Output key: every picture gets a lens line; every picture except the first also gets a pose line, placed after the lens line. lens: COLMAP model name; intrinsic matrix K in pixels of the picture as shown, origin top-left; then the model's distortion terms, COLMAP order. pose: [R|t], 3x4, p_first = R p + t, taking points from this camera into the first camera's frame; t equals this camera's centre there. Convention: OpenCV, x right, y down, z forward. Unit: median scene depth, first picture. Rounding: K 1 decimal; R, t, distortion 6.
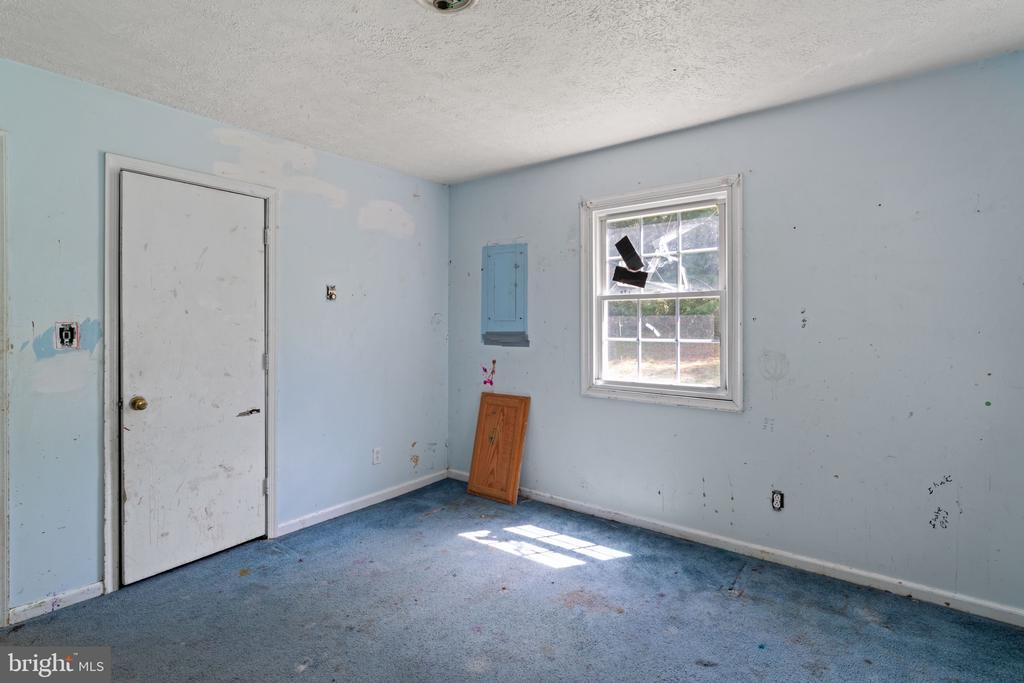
lens RADIAL K [[502.0, 0, 513.3], [0, 502.0, 334.9], [0, 0, 1]] dist [-0.000957, -0.001183]
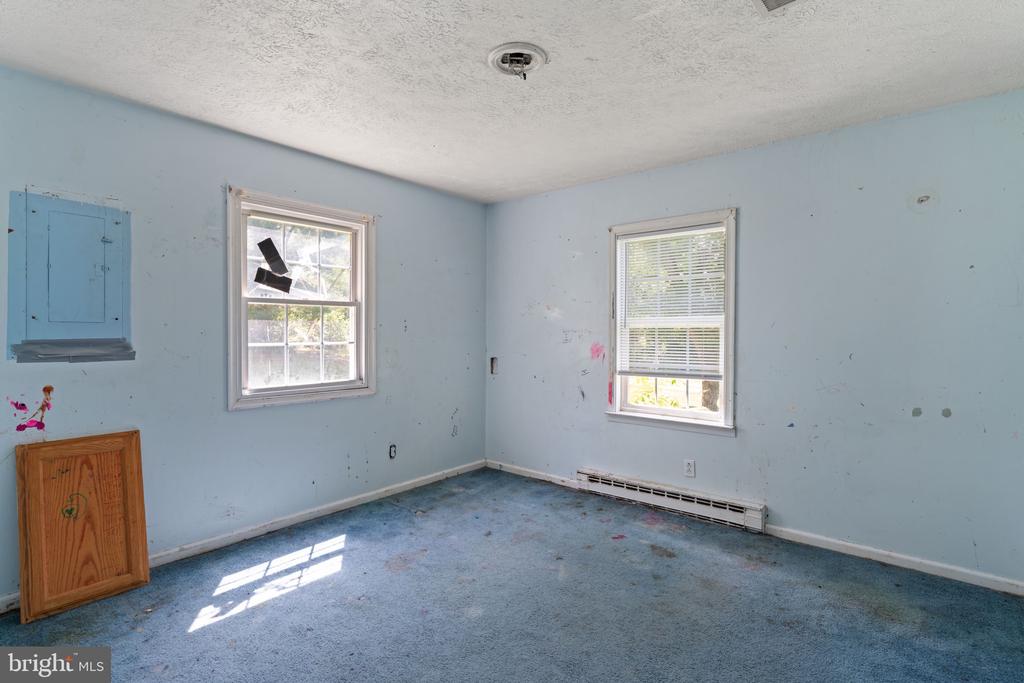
lens RADIAL K [[502.0, 0, 513.2], [0, 502.0, 345.7], [0, 0, 1]] dist [-0.000957, -0.001183]
pose [[0.029179, -0.038186, 0.998845, -0.743772], [0.003764, 0.999267, 0.038092, -0.023763], [-0.999567, 0.002648, 0.029301, 0.504991]]
